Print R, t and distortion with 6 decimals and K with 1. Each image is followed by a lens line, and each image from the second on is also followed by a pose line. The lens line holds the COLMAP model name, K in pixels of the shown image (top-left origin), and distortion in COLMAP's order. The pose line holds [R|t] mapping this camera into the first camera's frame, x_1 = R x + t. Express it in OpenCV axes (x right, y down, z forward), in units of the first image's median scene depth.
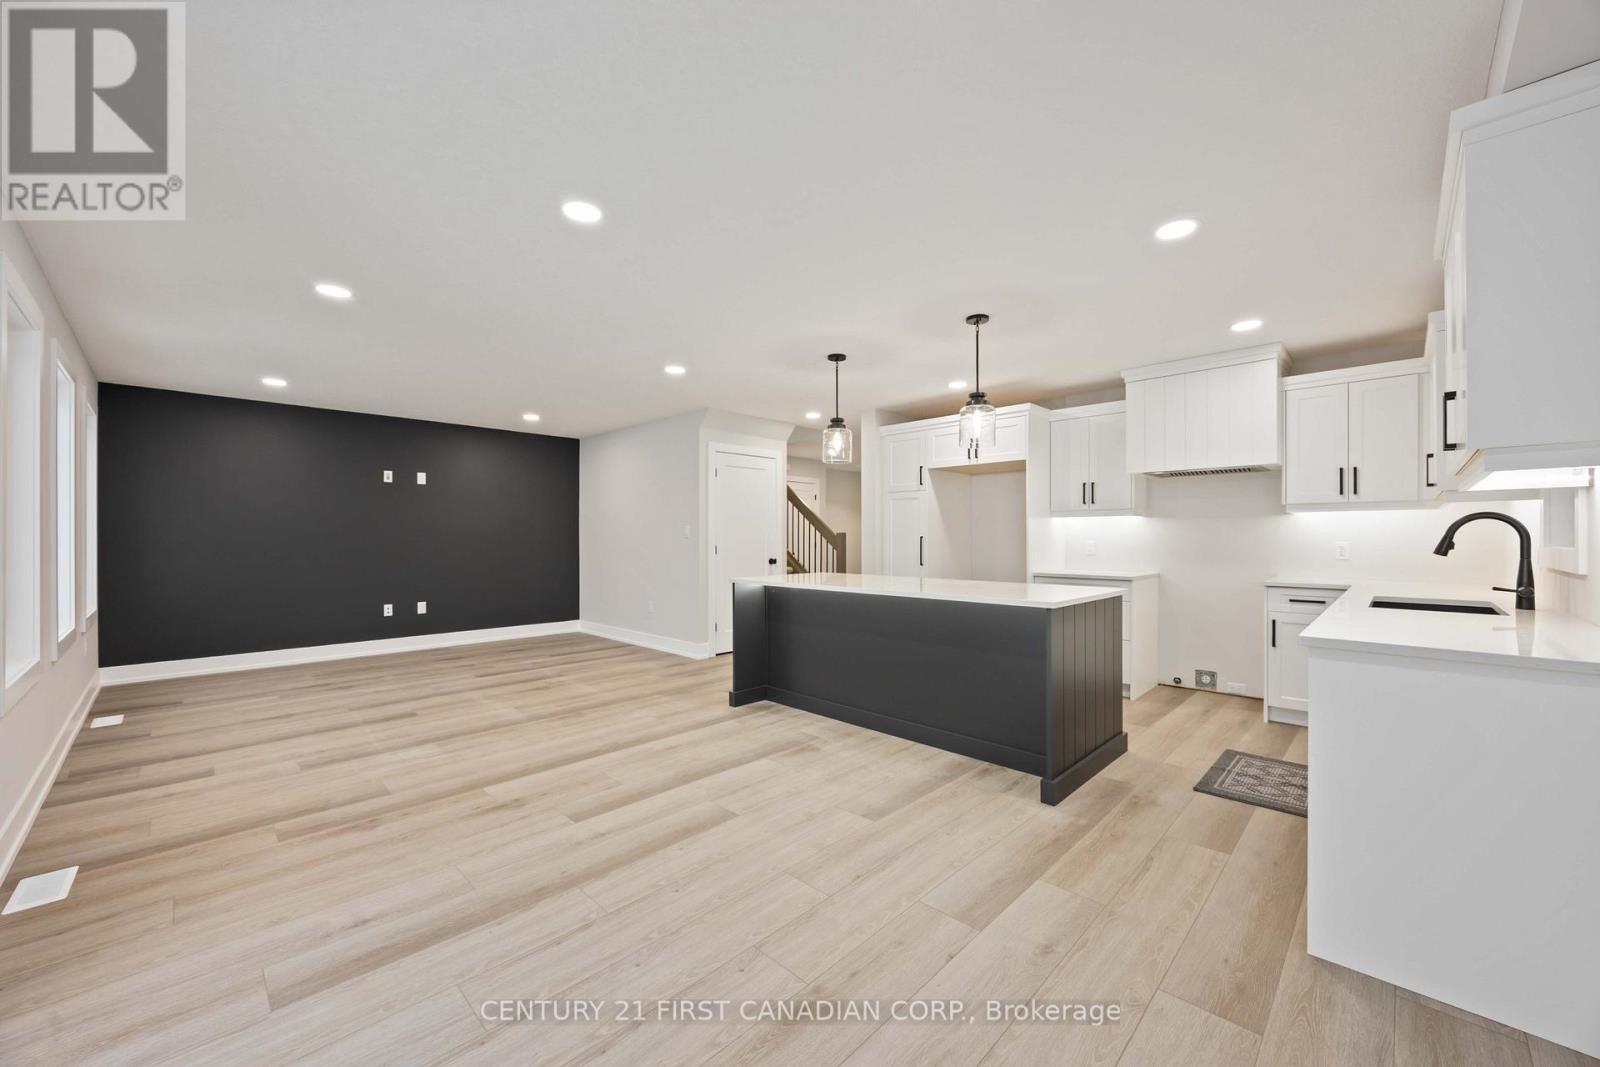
lens RADIAL K [[612.4, 0, 799.5], [0, 612.4, 538.6], [0, 0, 1]] dist [0.002093, 0.000307]
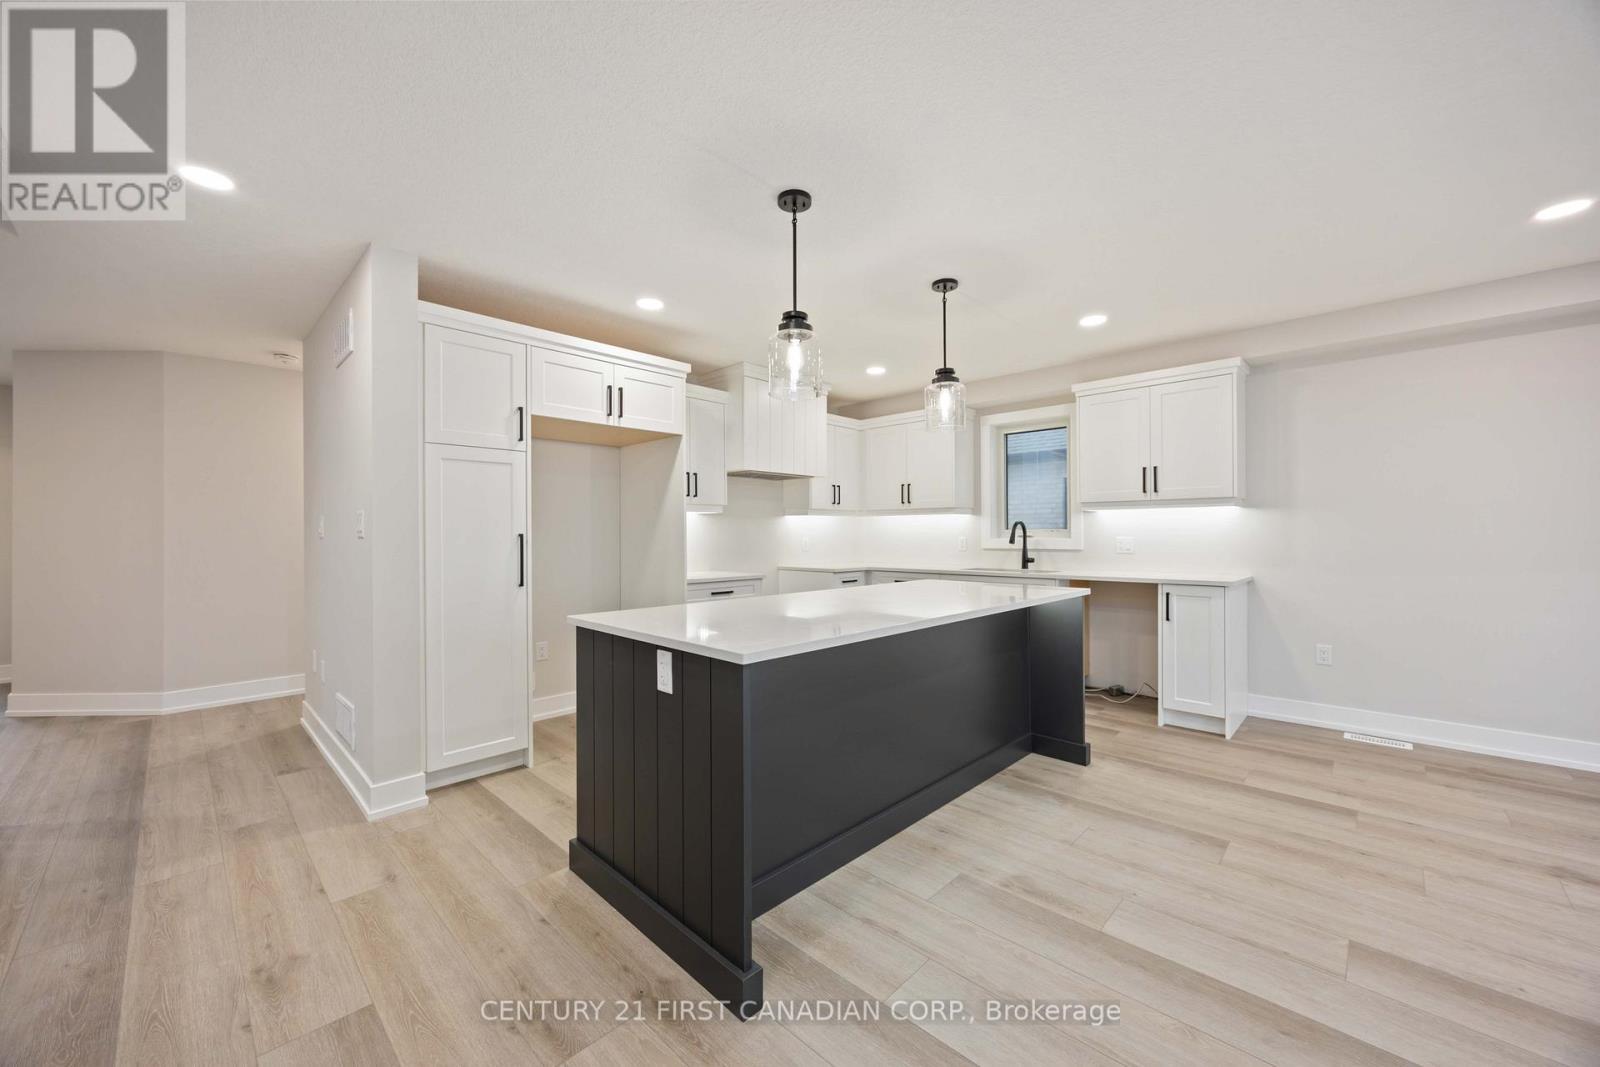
lens RADIAL K [[612.4, 0, 799.1], [0, 612.4, 526.7], [0, 0, 1]] dist [0.002093, 0.000307]
pose [[-0.016173, -0.002597, 0.999866, -0.631328], [-0.002451, 0.999994, 0.002558, -0.020578], [-0.999866, -0.002409, -0.016180, 1.304418]]
